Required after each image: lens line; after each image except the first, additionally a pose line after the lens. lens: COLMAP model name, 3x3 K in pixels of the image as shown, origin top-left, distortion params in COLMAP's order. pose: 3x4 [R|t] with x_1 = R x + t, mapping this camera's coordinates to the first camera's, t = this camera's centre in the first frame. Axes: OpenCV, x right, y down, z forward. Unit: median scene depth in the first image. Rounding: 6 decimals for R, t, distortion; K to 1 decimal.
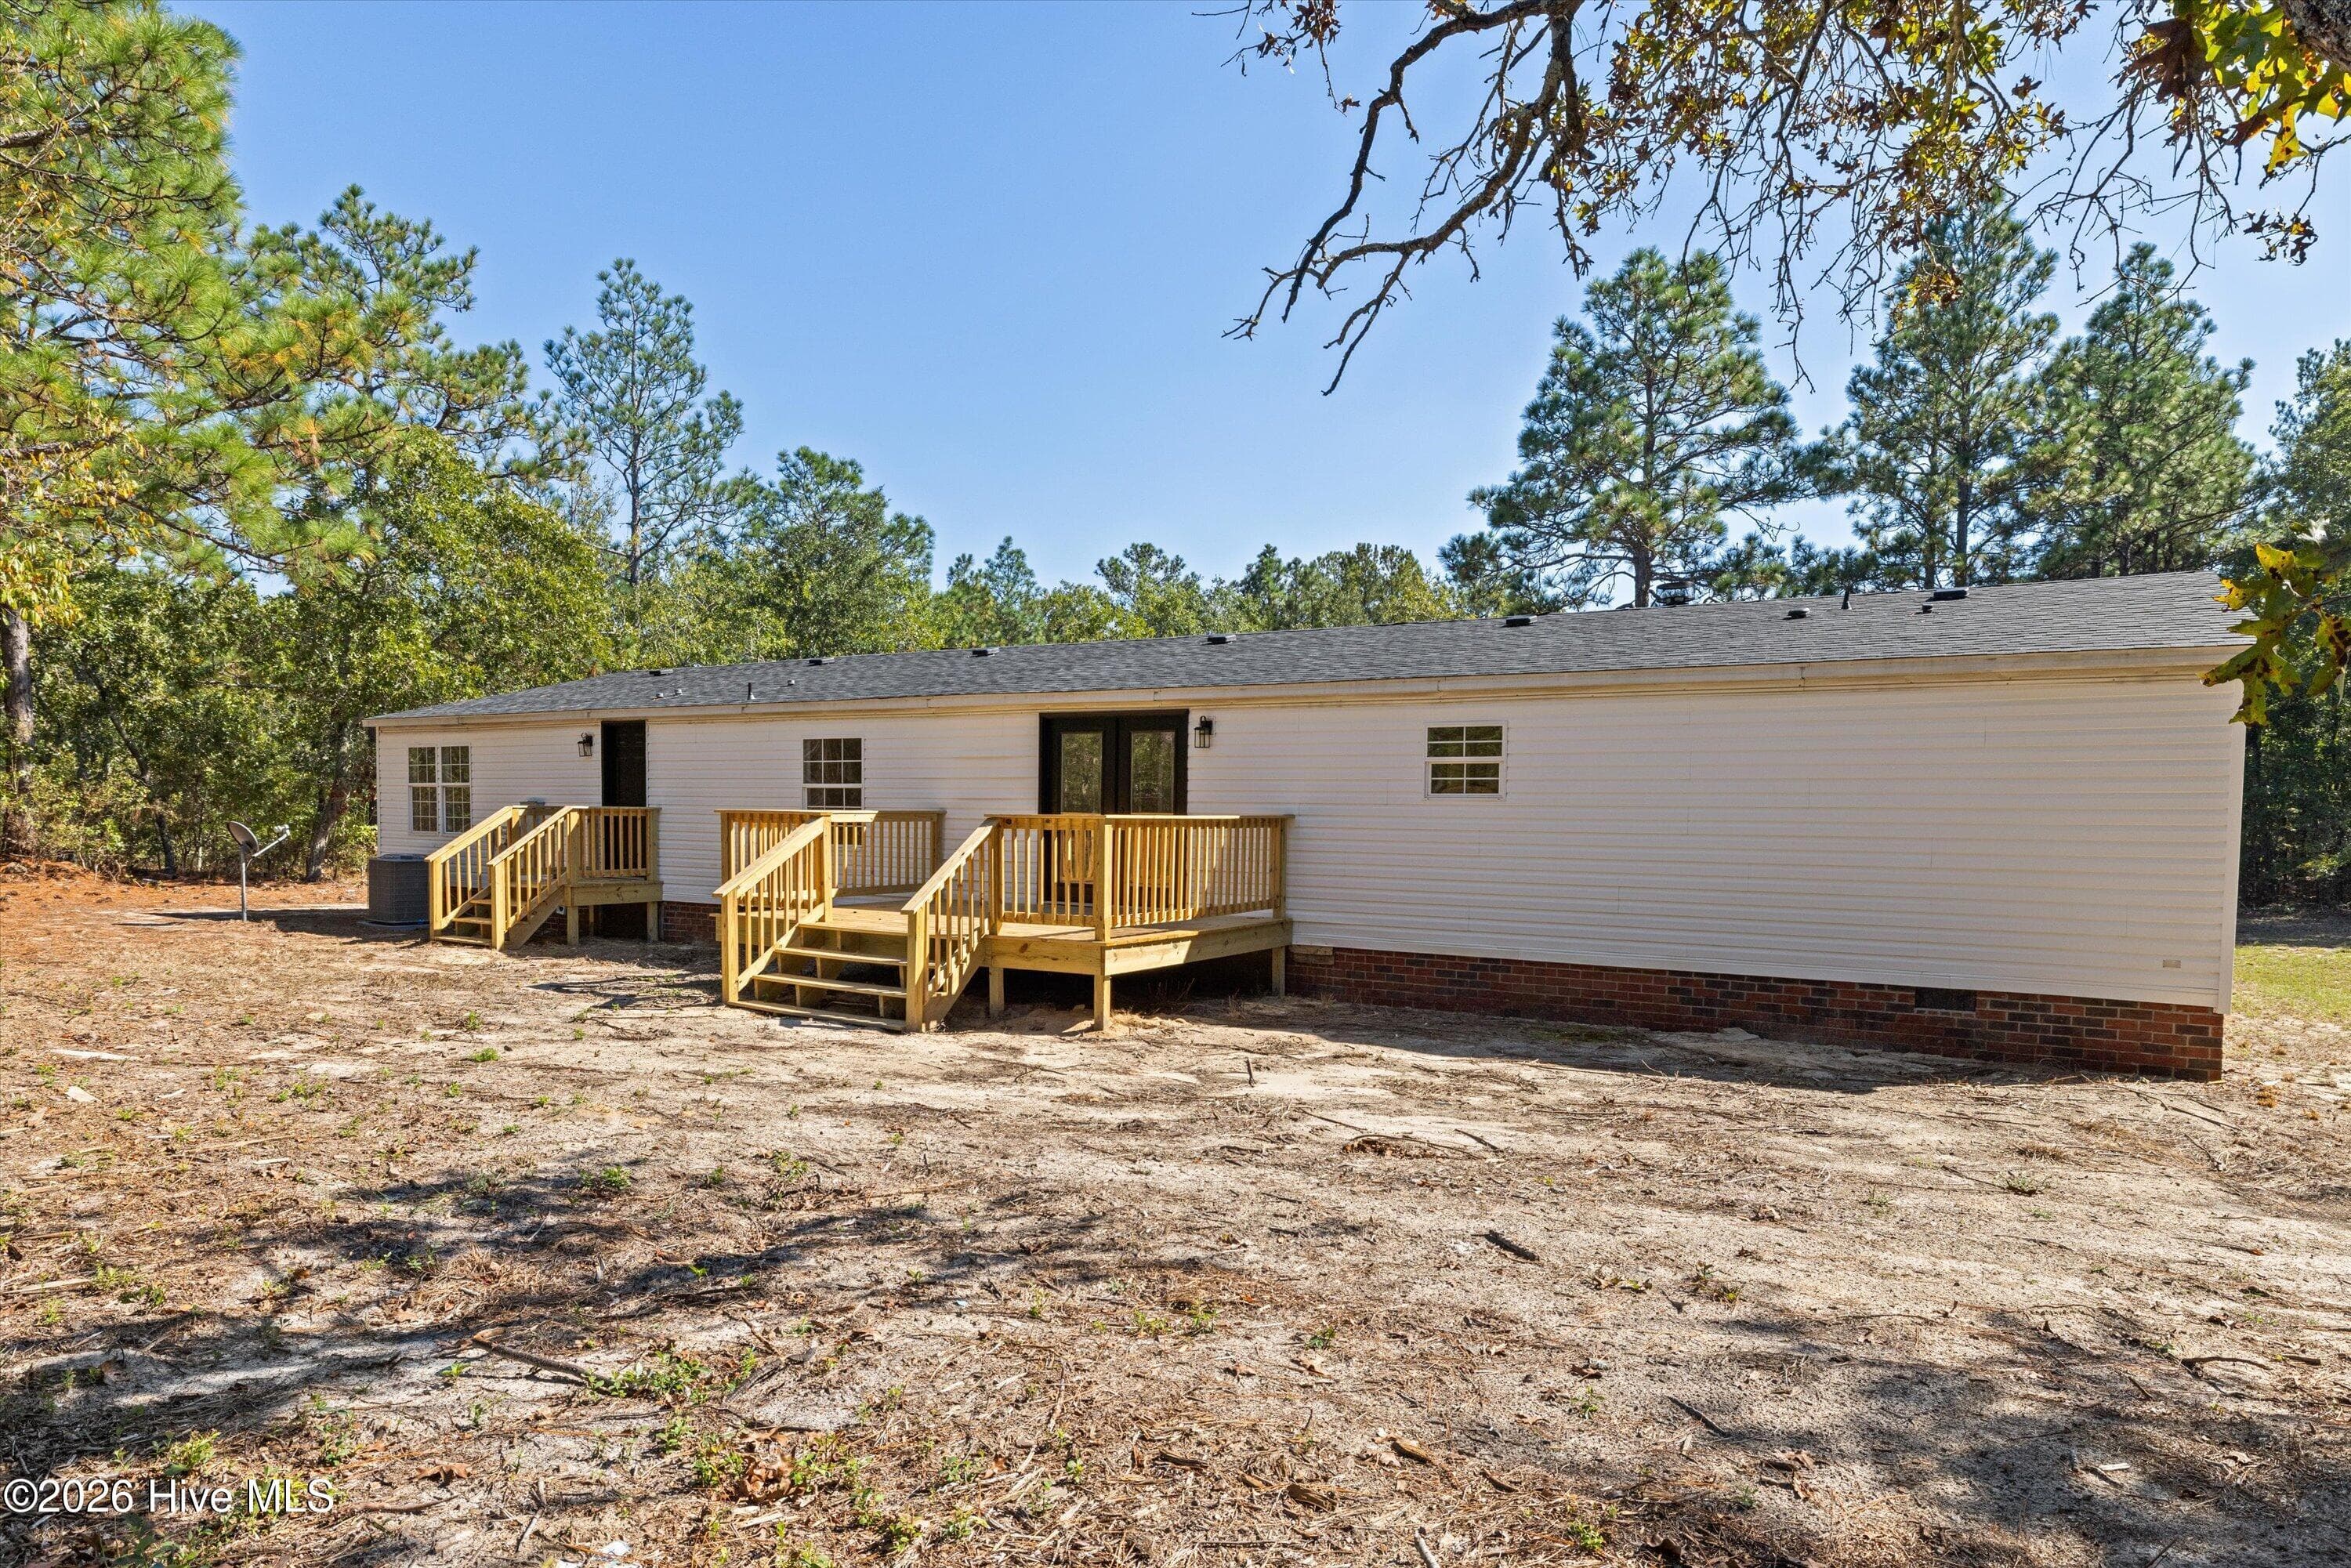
lens RADIAL K [[1506.7, 0, 1175.5], [0, 1506.7, 784.0], [0, 0, 1]] dist [0.003685, 0.000452]
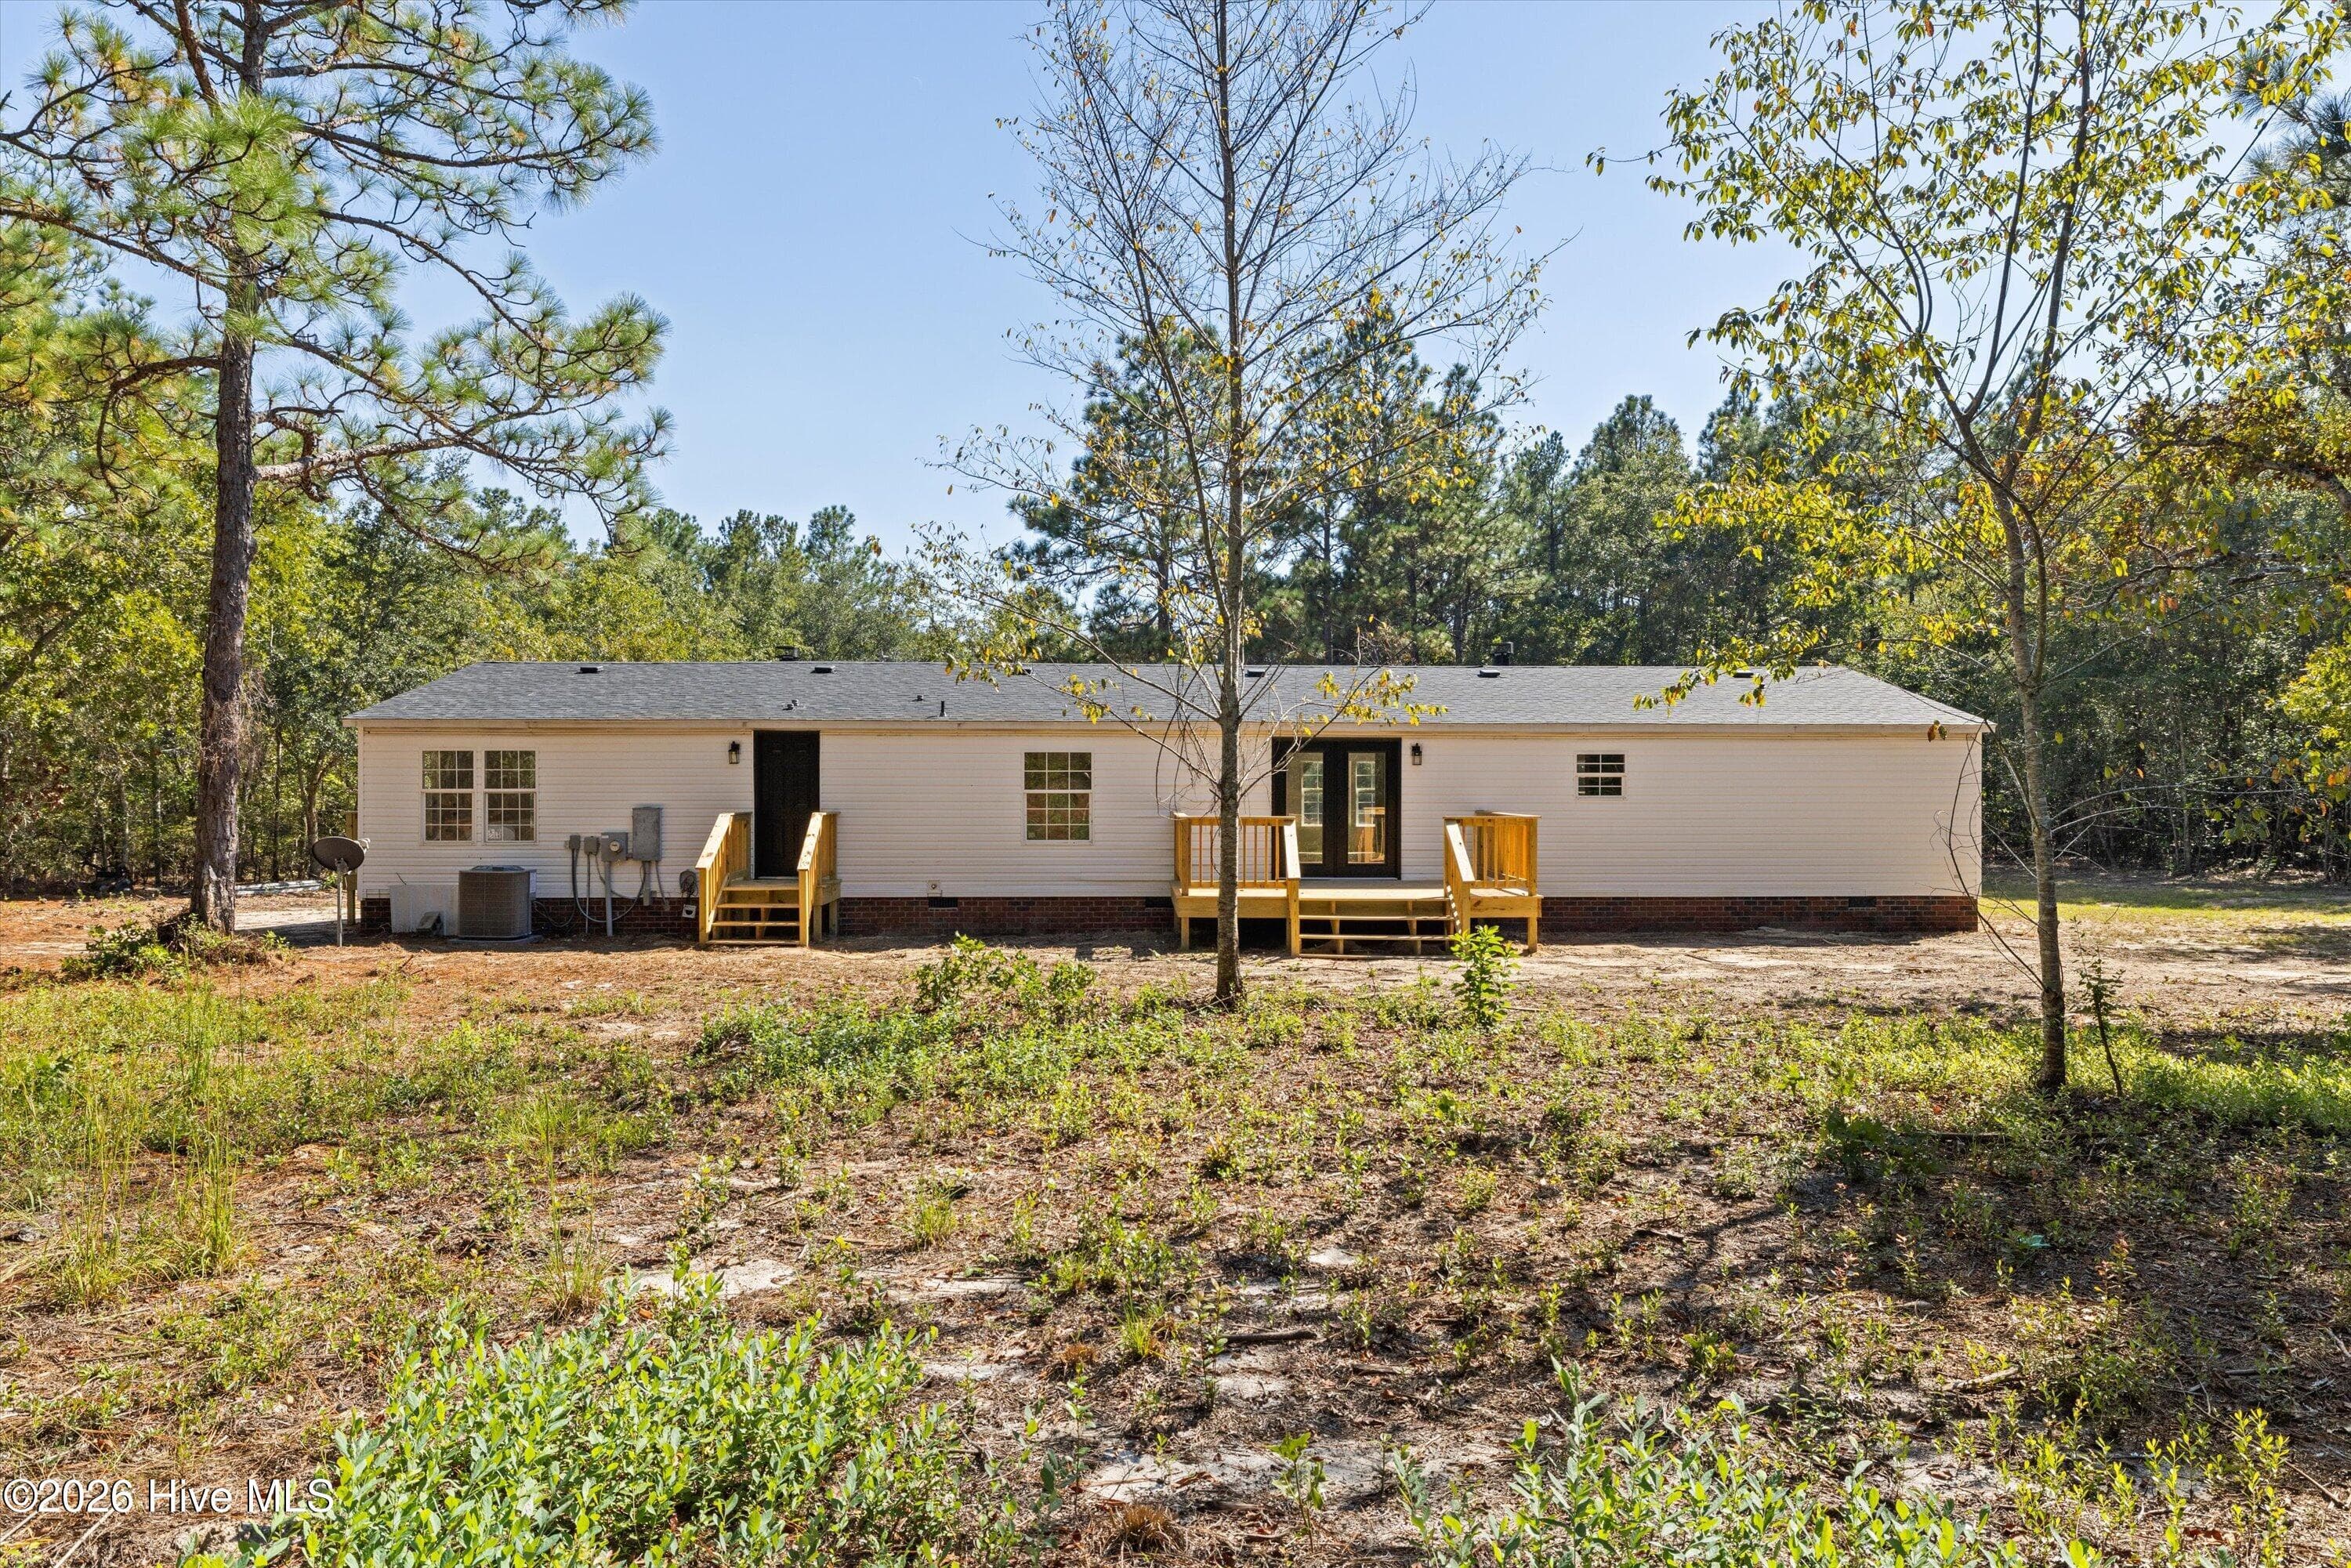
lens RADIAL K [[1540.8, 0, 1175.5], [0, 1540.8, 784.0], [0, 0, 1]] dist [0.008905, 0.001106]
pose [[0.826326, -0.018451, 0.562889, -0.809669], [-0.001344, 0.999396, 0.034733, -0.045811], [-0.563190, -0.029457, 0.825802, -0.074958]]
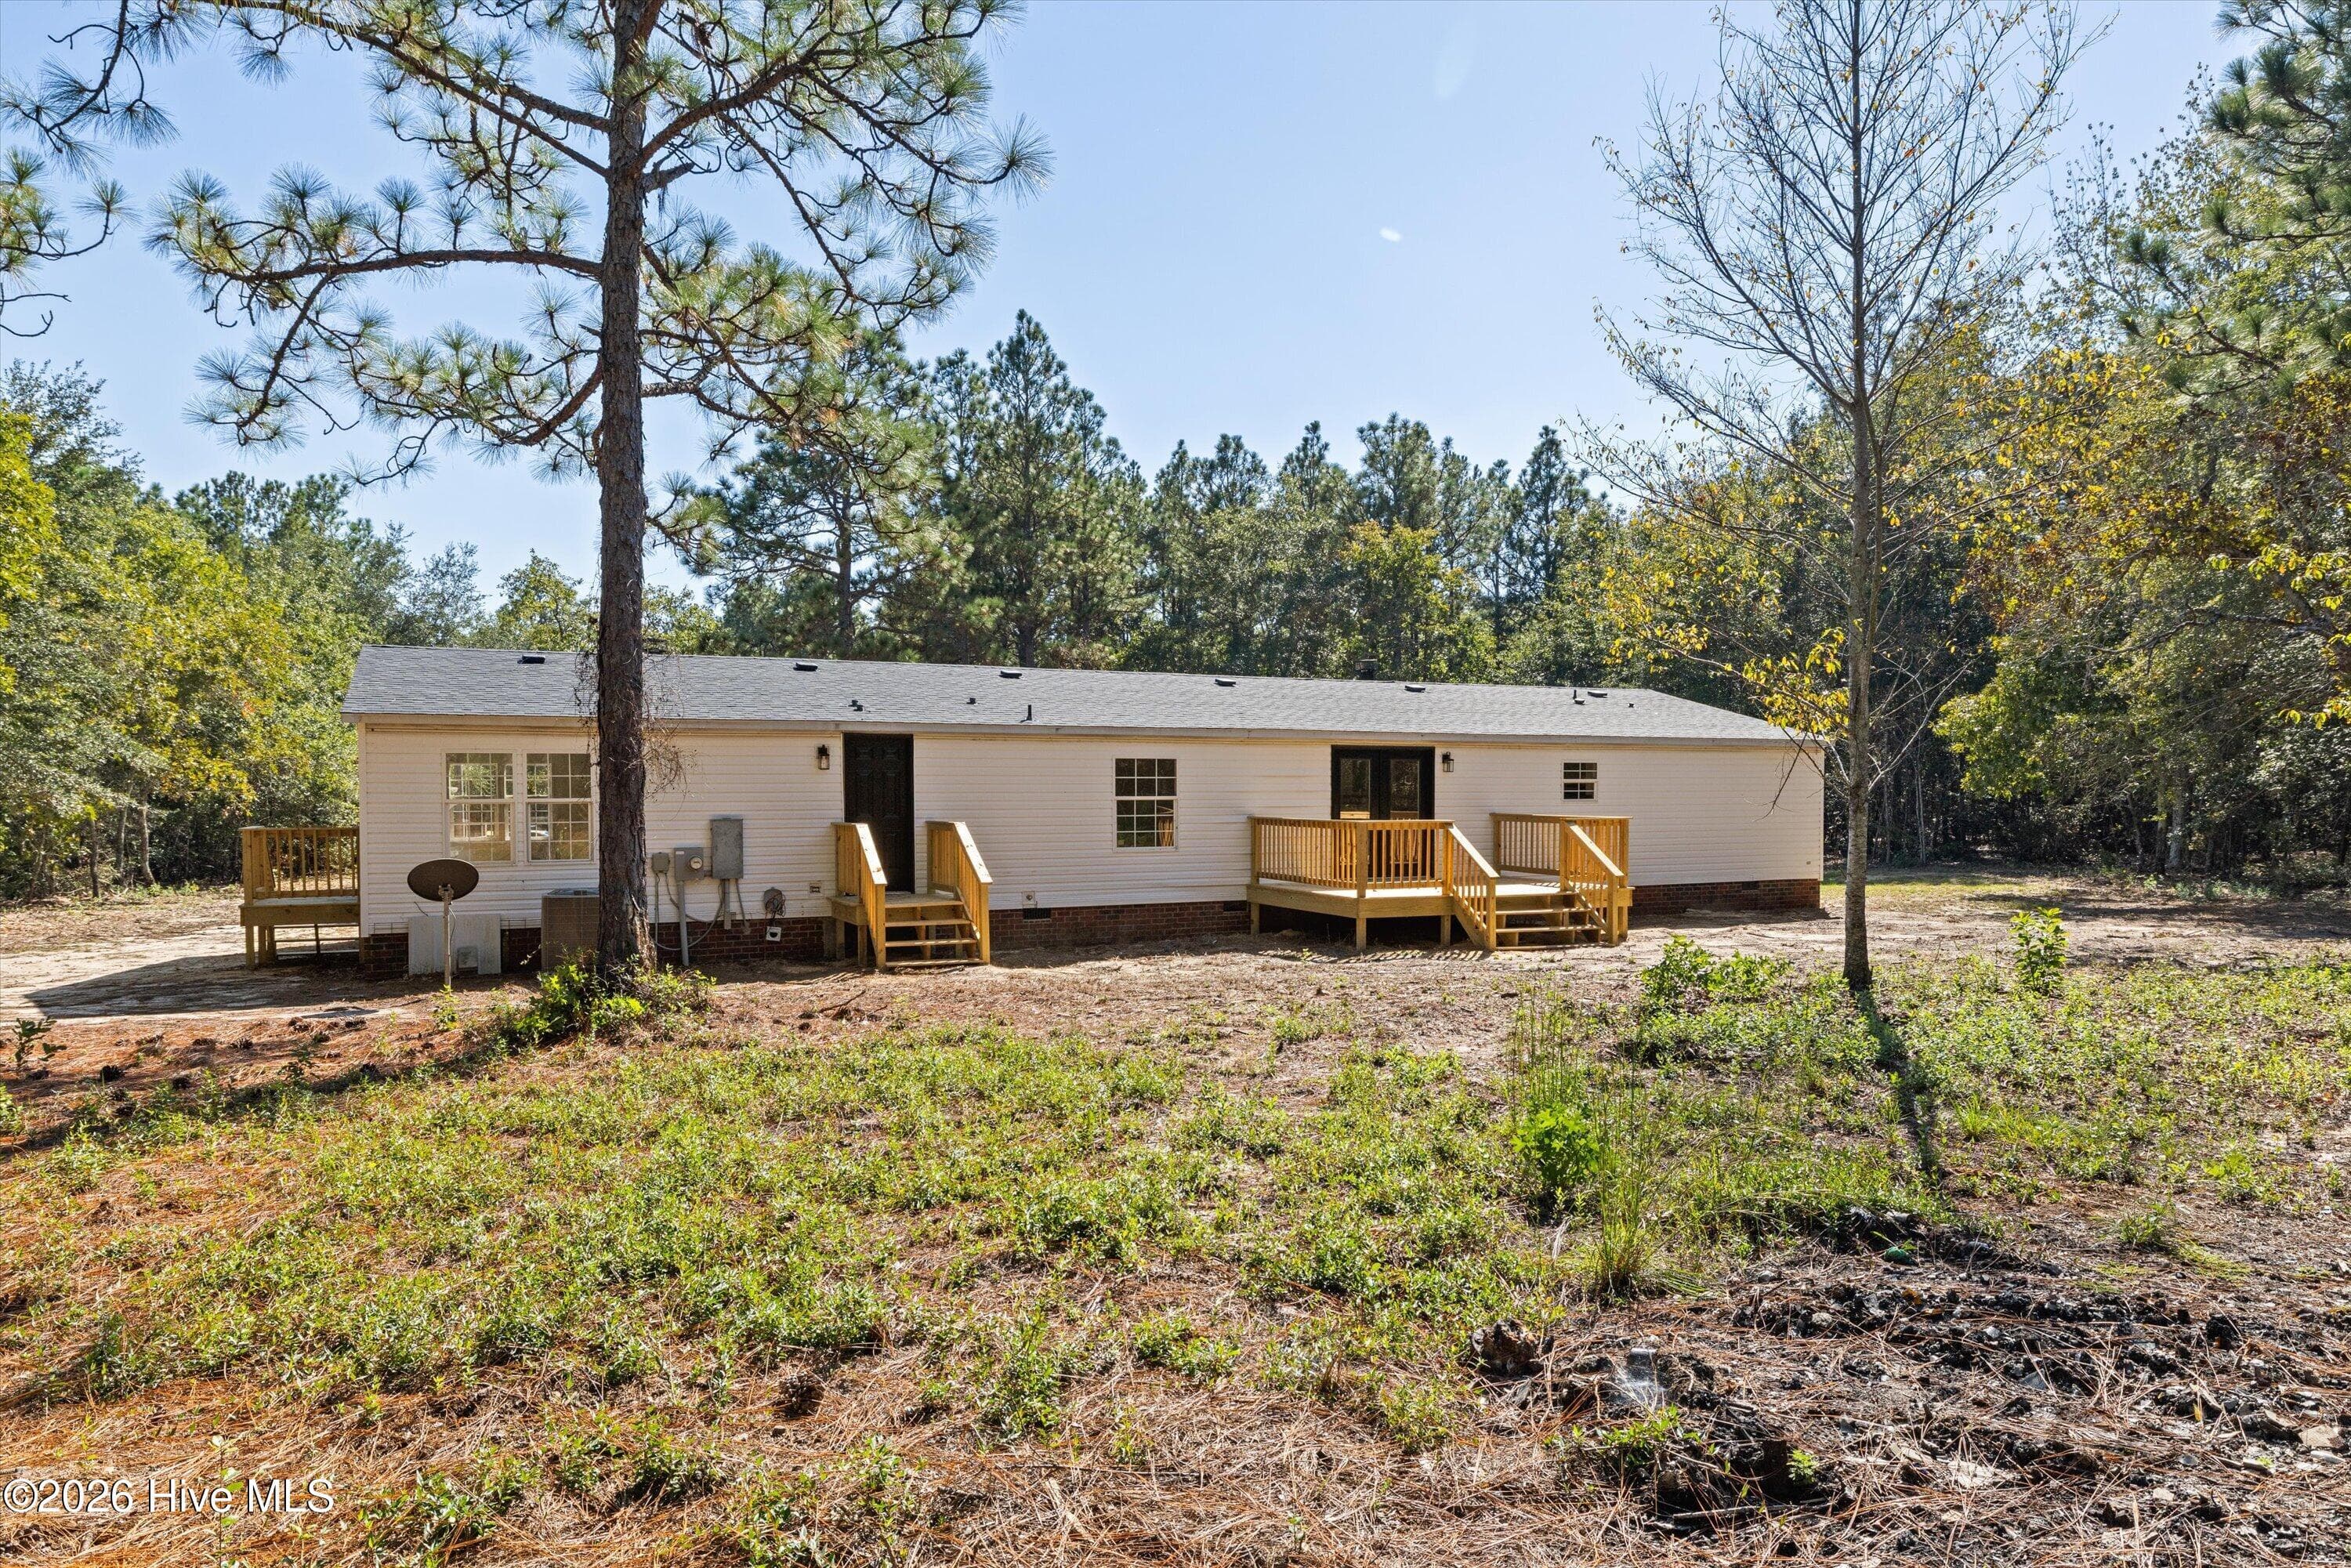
lens RADIAL K [[1506.7, 0, 1175.5], [0, 1506.7, 784.0], [0, 0, 1]] dist [0.003685, 0.000452]
pose [[0.528623, -0.016766, 0.848691, -1.183254], [-0.011603, 0.999569, 0.026974, -0.040771], [-0.848777, -0.024106, 0.528201, 0.327817]]
